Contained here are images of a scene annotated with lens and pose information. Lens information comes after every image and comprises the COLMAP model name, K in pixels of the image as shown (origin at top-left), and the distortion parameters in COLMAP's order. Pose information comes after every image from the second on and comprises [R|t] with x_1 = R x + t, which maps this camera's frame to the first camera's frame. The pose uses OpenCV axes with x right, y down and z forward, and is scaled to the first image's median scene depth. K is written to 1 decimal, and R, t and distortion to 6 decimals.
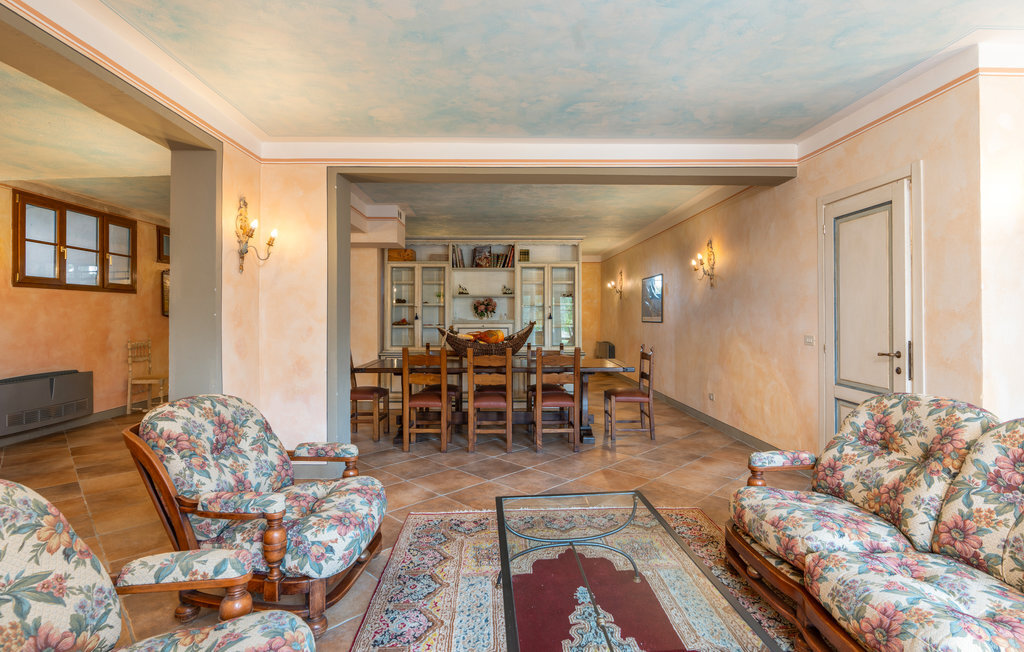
lens RADIAL K [[483.4, 0, 516.2], [0, 483.4, 319.0], [0, 0, 1]] dist [0.001086, 0.000121]
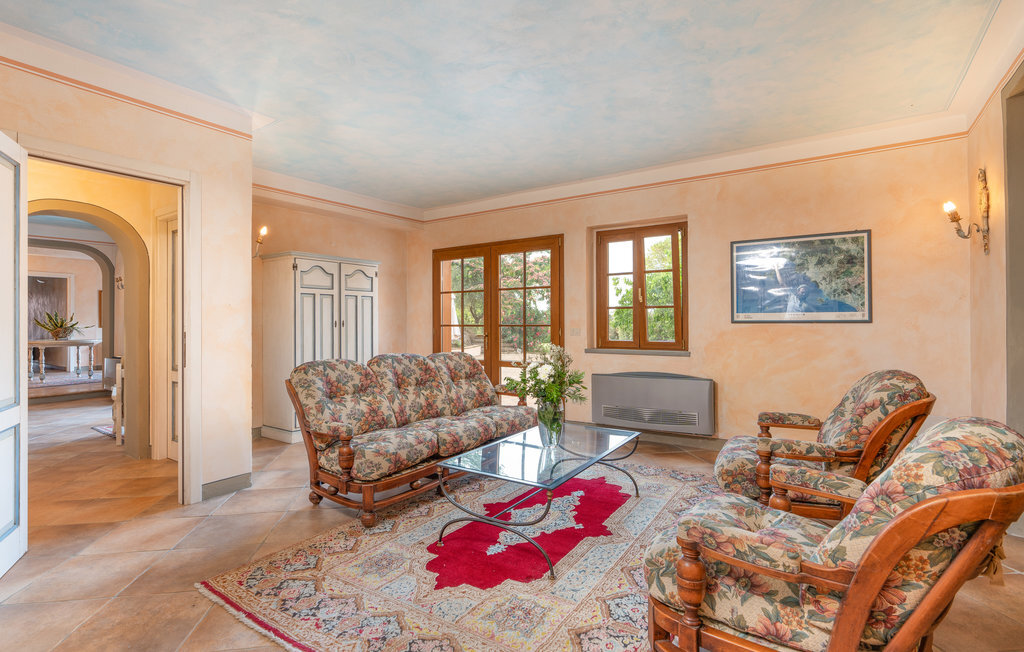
lens RADIAL K [[483.4, 0, 517.2], [0, 483.4, 319.1], [0, 0, 1]] dist [0.001086, 0.000121]
pose [[-0.801629, 0.003378, 0.597813, -0.569756], [0.008211, 0.999952, 0.005360, 0.022892], [-0.597766, 0.009205, -0.801618, 1.834470]]
